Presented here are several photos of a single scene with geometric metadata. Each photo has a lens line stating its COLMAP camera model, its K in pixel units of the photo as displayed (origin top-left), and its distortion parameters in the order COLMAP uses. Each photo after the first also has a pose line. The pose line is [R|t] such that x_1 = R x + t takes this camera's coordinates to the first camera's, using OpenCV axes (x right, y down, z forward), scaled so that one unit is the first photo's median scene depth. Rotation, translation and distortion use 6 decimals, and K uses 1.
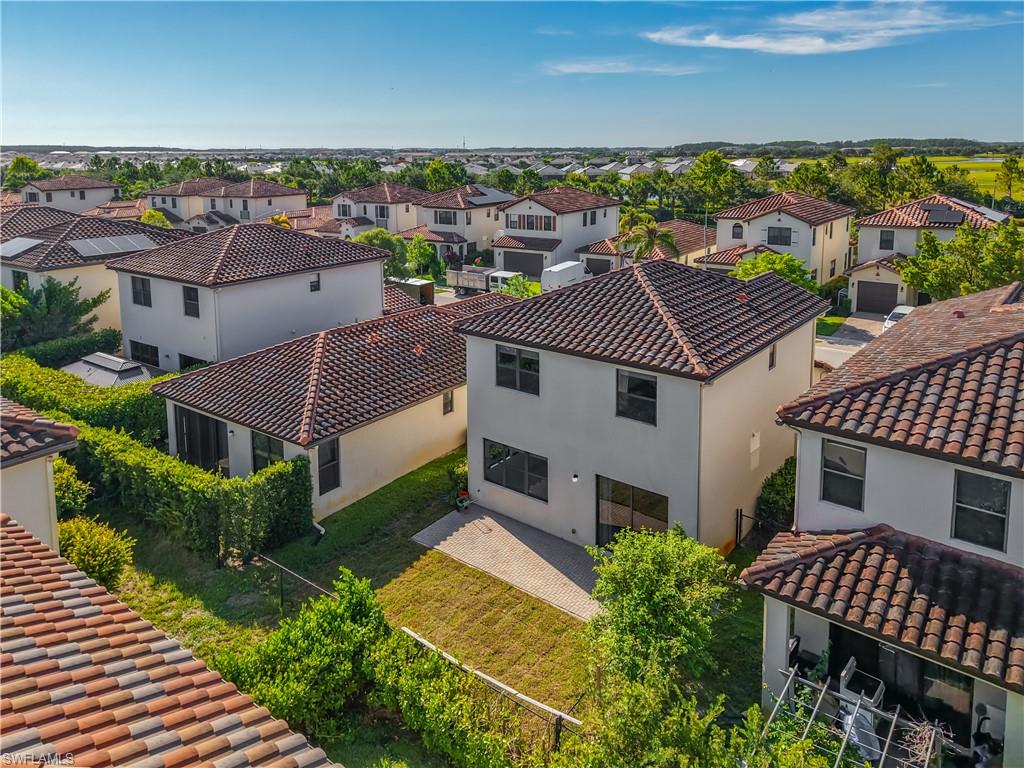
lens RADIAL K [[706.5, 0, 512.0], [0, 706.5, 384.0], [0, 0, 1]] dist [0.042557, -0.045146]
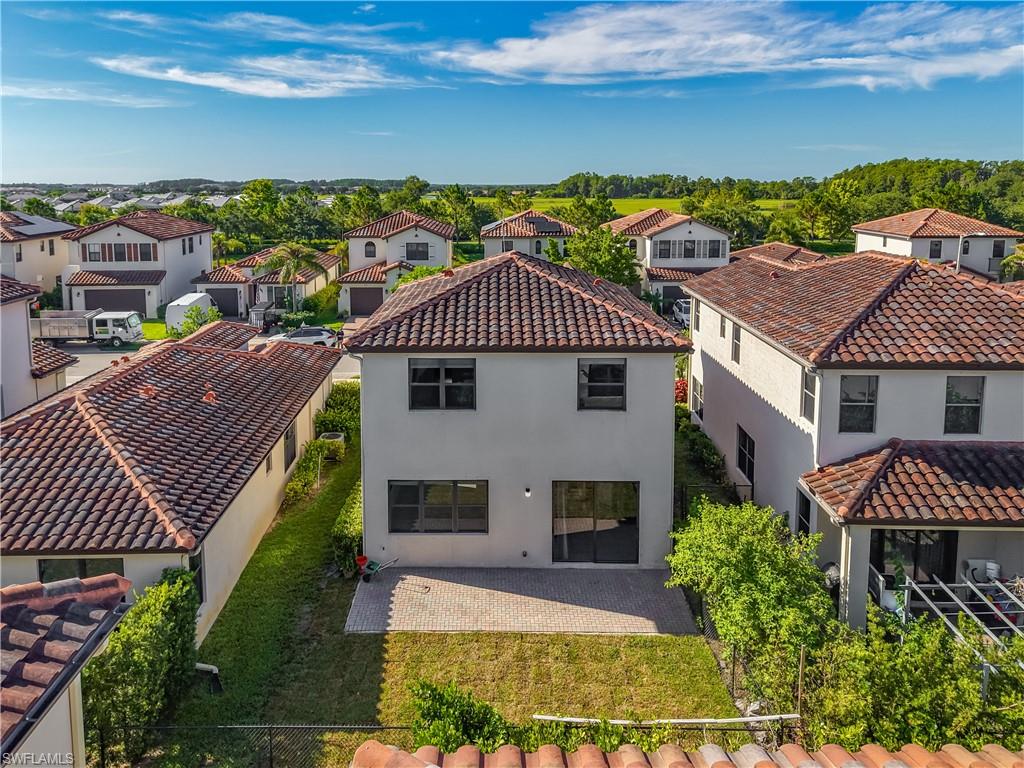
lens RADIAL K [[706.5, 0, 512.0], [0, 706.5, 384.0], [0, 0, 1]] dist [0.042557, -0.045146]
pose [[0.784259, -0.161038, 0.599169, -0.140406], [0.190226, 0.981628, 0.014842, -0.005625], [-0.590552, 0.102337, 0.800485, 0.092433]]
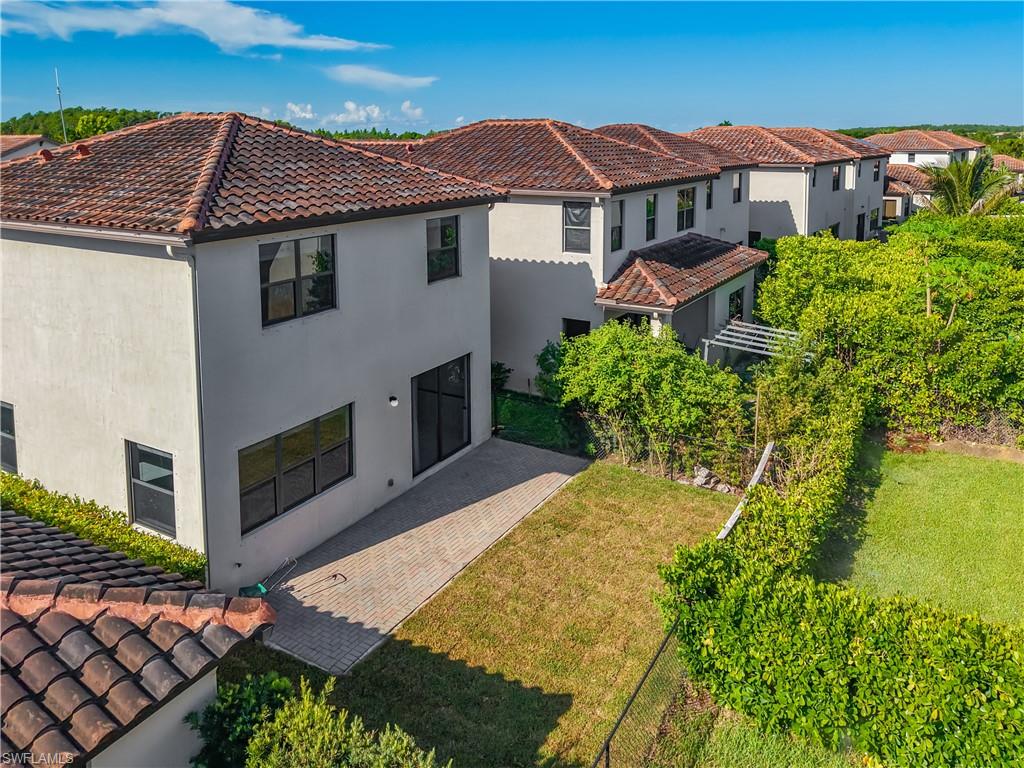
lens RADIAL K [[706.1, 0, 511.3], [0, 706.1, 339.1], [0, 0, 1]] dist [-0.002335, -0.001727]
pose [[-0.138731, -0.261072, 0.955298, -0.187196], [0.305604, 0.906262, 0.292052, -0.029724], [-0.941998, 0.332460, -0.045942, 0.291154]]
